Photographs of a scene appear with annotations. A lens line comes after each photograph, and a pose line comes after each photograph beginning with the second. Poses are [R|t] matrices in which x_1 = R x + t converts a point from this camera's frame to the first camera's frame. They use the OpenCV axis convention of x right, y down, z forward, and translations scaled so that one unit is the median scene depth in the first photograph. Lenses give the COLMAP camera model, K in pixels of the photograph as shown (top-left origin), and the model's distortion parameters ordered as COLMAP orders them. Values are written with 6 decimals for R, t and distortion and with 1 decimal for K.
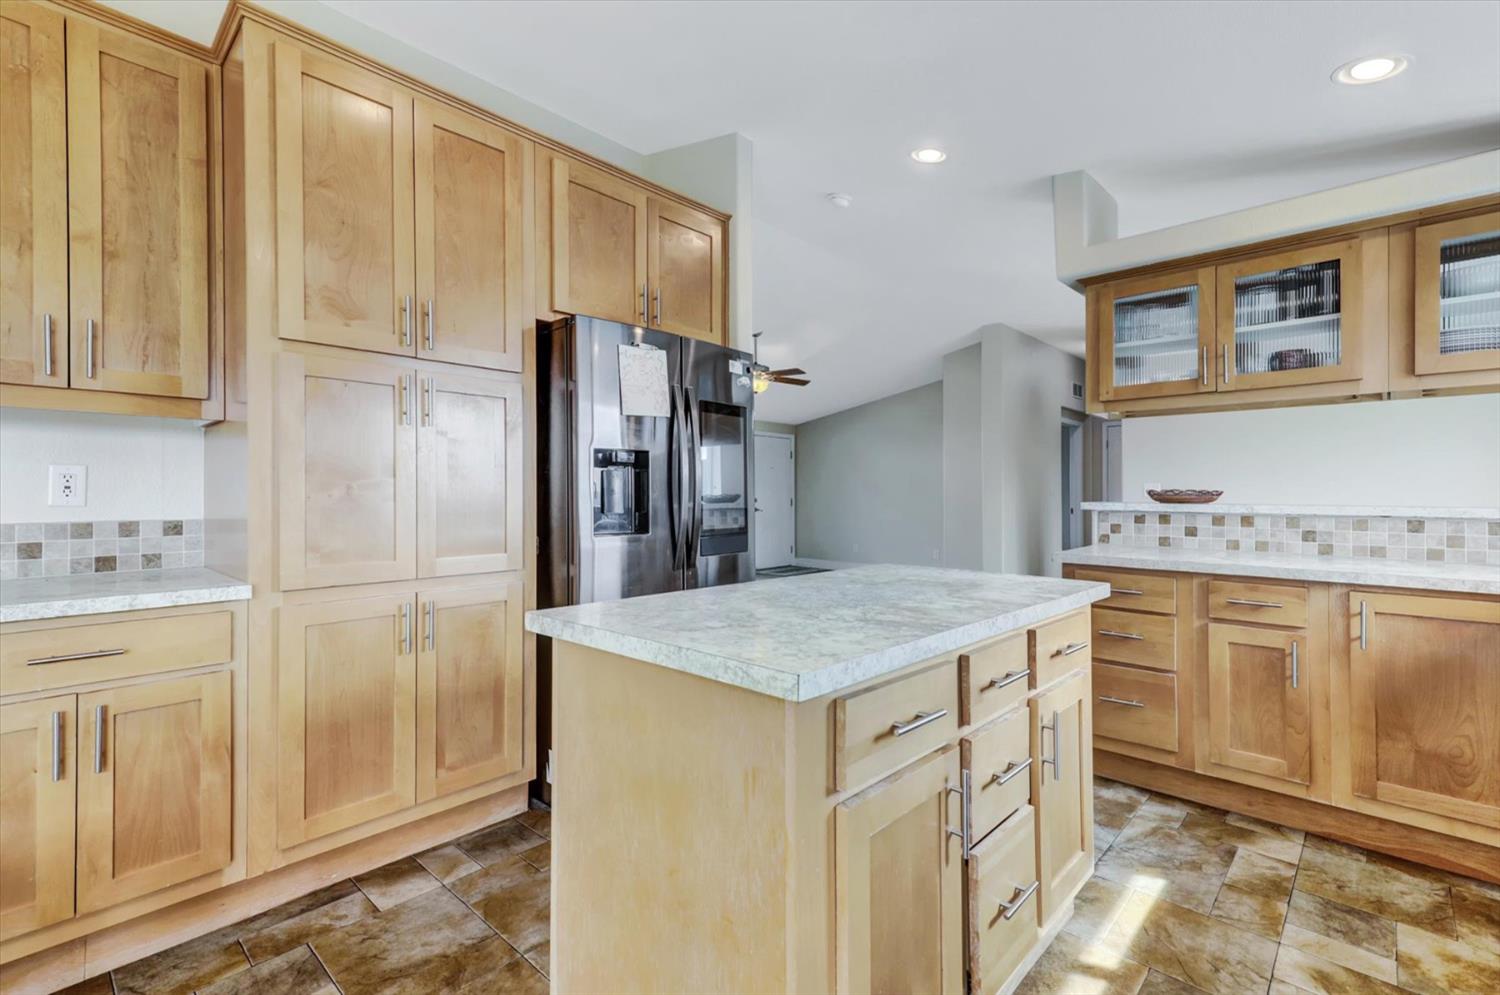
lens RADIAL K [[680.0, 0, 751.3], [0, 680.0, 488.8], [0, 0, 1]] dist [0.018906, -0.001038]
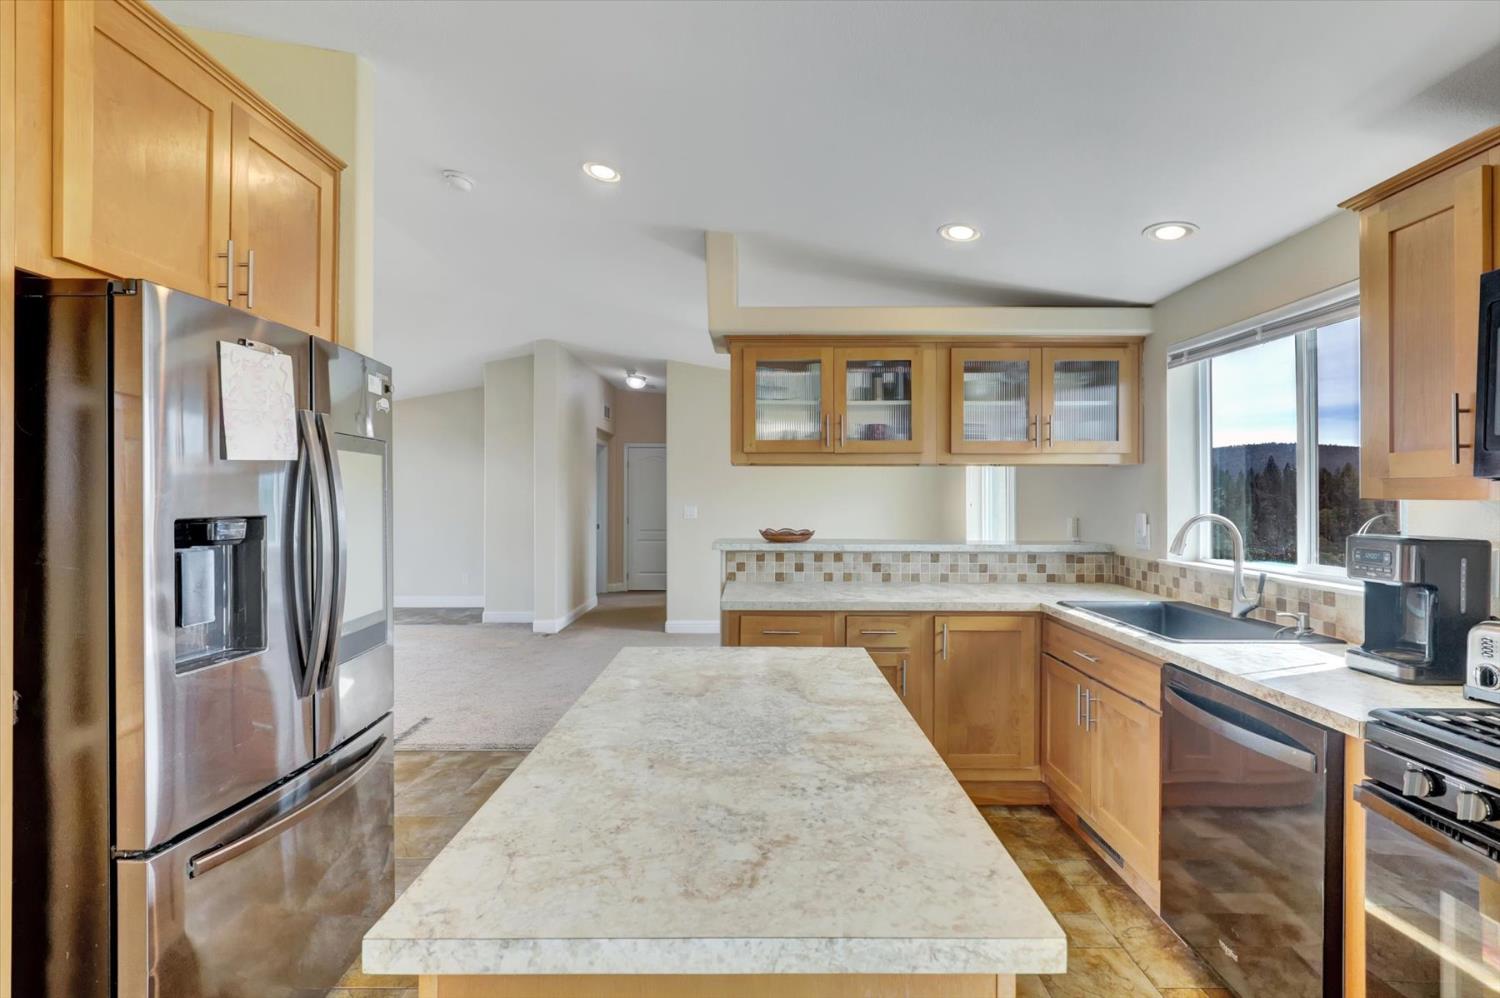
lens RADIAL K [[687.6, 0, 759.6], [0, 687.6, 492.3], [0, 0, 1]] dist [-0.007290, 0.000723]
pose [[0.730493, 0.002668, 0.682915, -0.228558], [-0.004921, 0.999987, 0.001357, -0.073475], [-0.682903, -0.004352, 0.730497, 0.214164]]
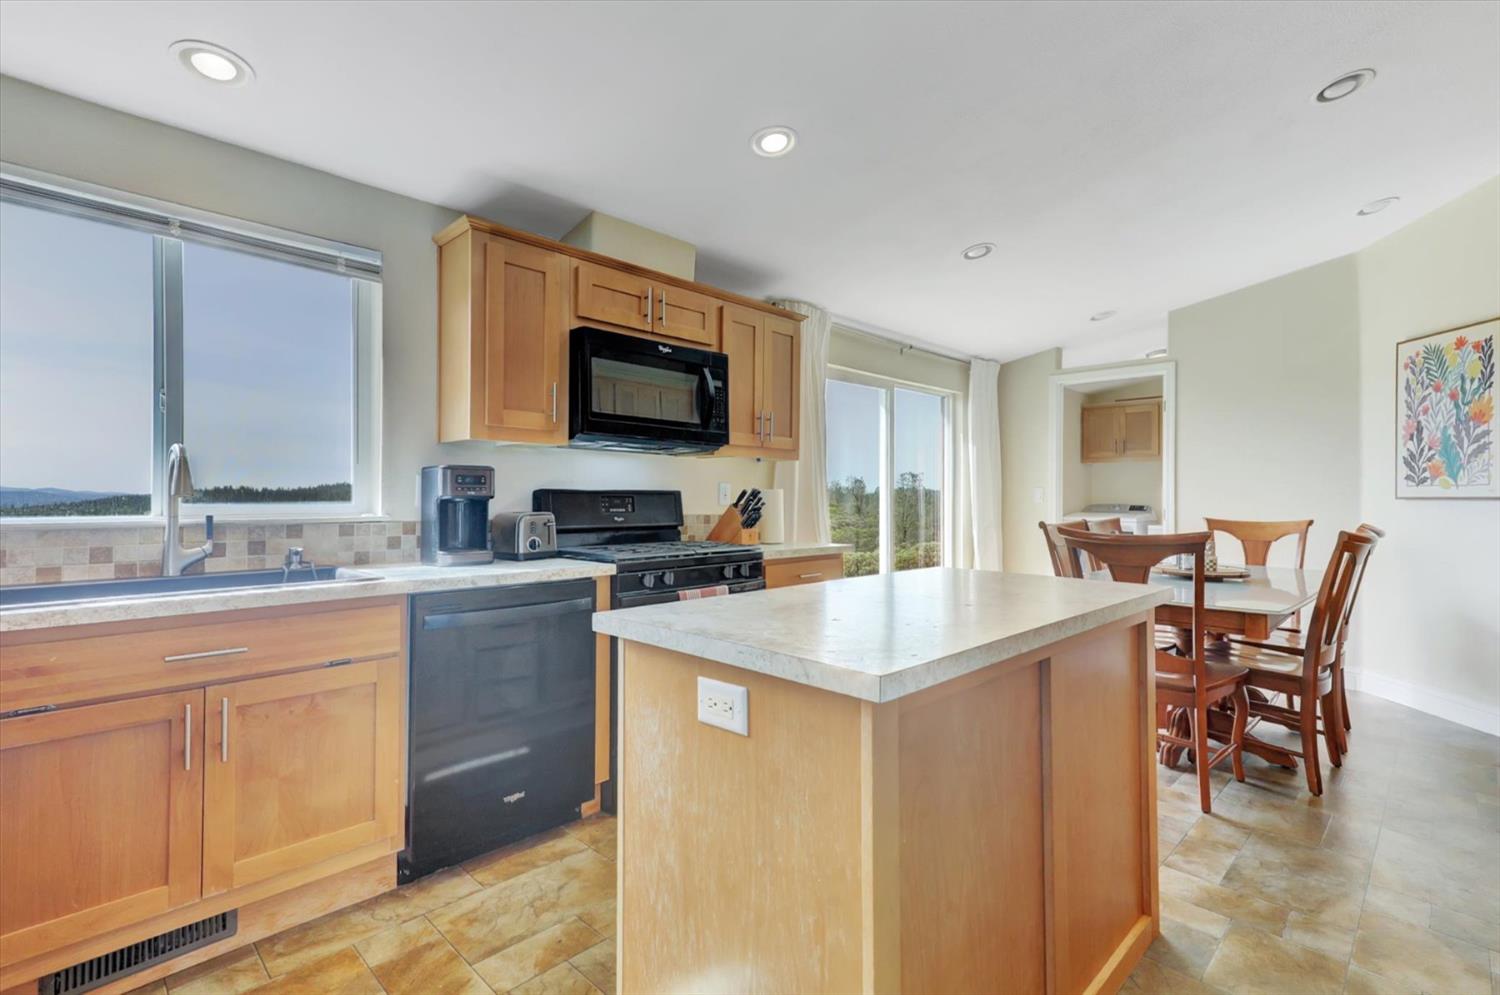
lens RADIAL K [[687.6, 0, 728.2], [0, 687.6, 495.3], [0, 0, 1]] dist [-0.007290, 0.000723]
pose [[-0.997833, -0.004901, 0.065612, 0.233833], [-0.005446, 0.999952, -0.008125, 0.009980], [-0.065569, -0.008464, -0.997812, 1.166068]]
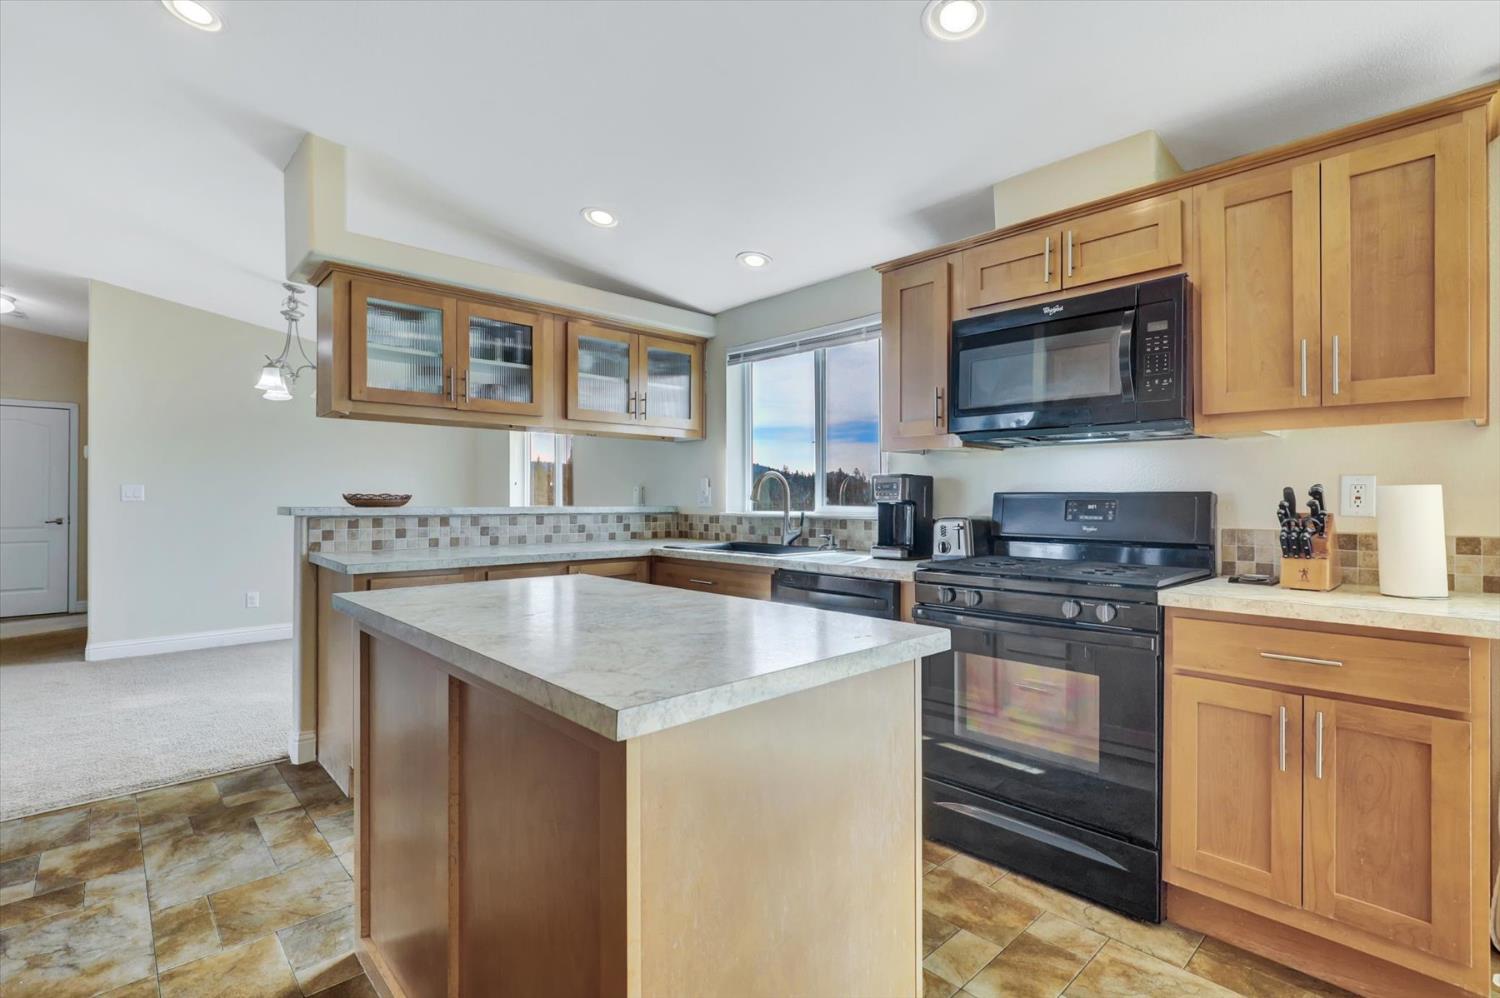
lens RADIAL K [[687.6, 0, 751.8], [0, 687.6, 498.1], [0, 0, 1]] dist [-0.007290, 0.000723]
pose [[0.065895, 0.000531, 0.997826, -0.431356], [-0.007741, 0.999970, -0.000021, 0.003746], [-0.997797, -0.007723, 0.065898, 0.426830]]
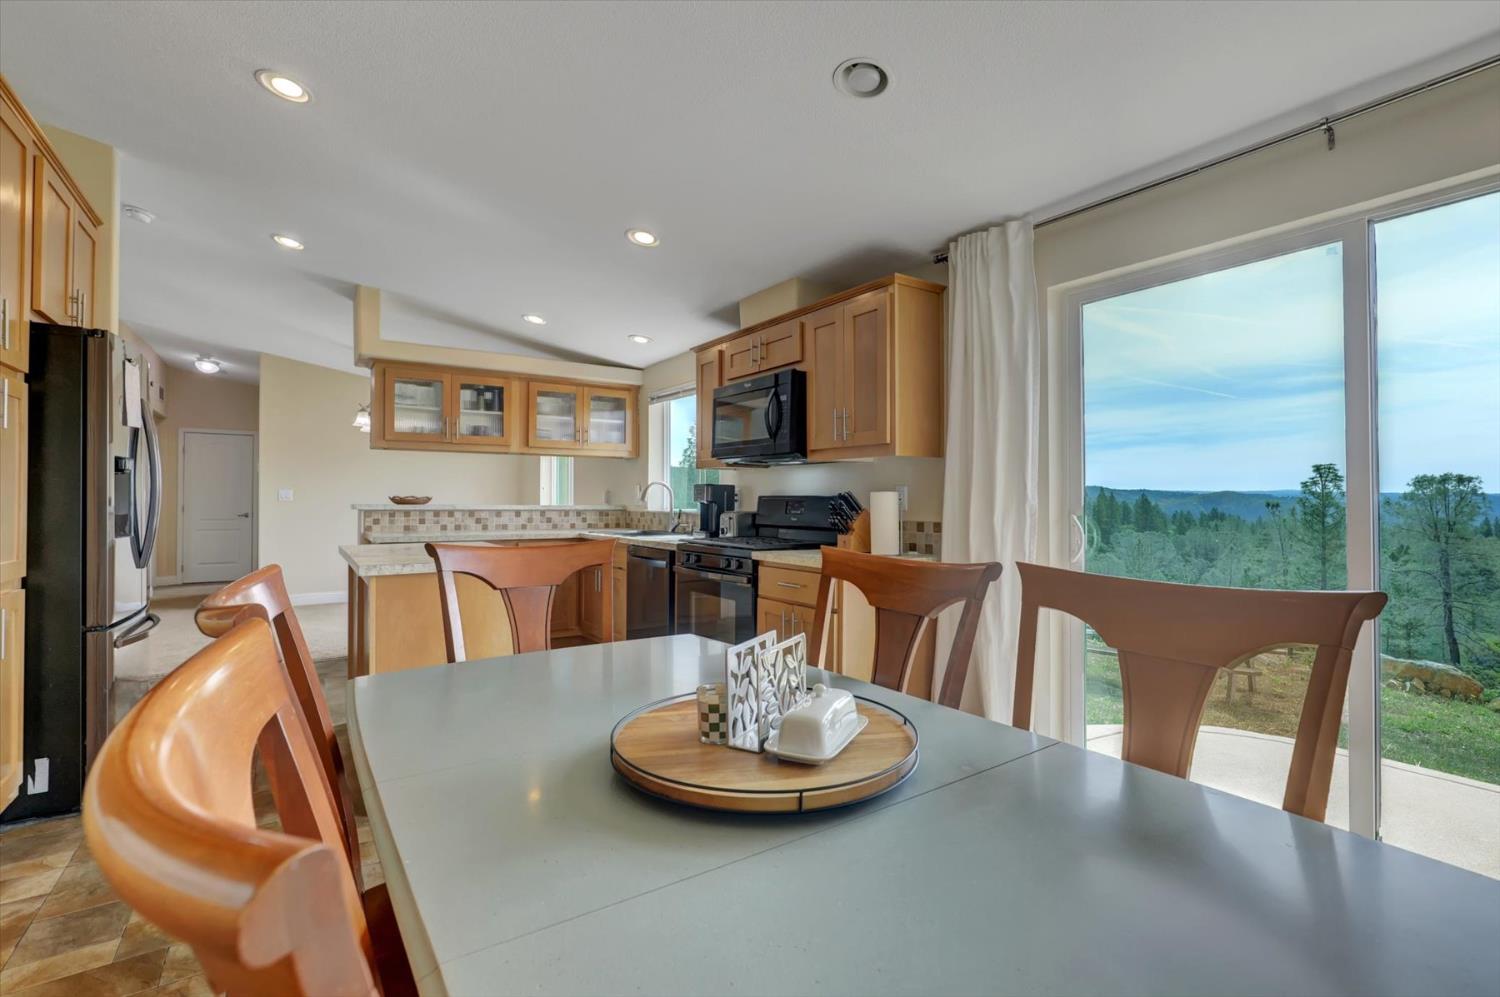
lens RADIAL K [[687.6, 0, 749.7], [0, 687.6, 490.6], [0, 0, 1]] dist [-0.007290, 0.000723]
pose [[0.234803, 0.012903, 0.971957, -0.897805], [-0.009522, 0.999894, -0.010974, -0.002164], [-0.971996, -0.006679, 0.234901, -0.196976]]
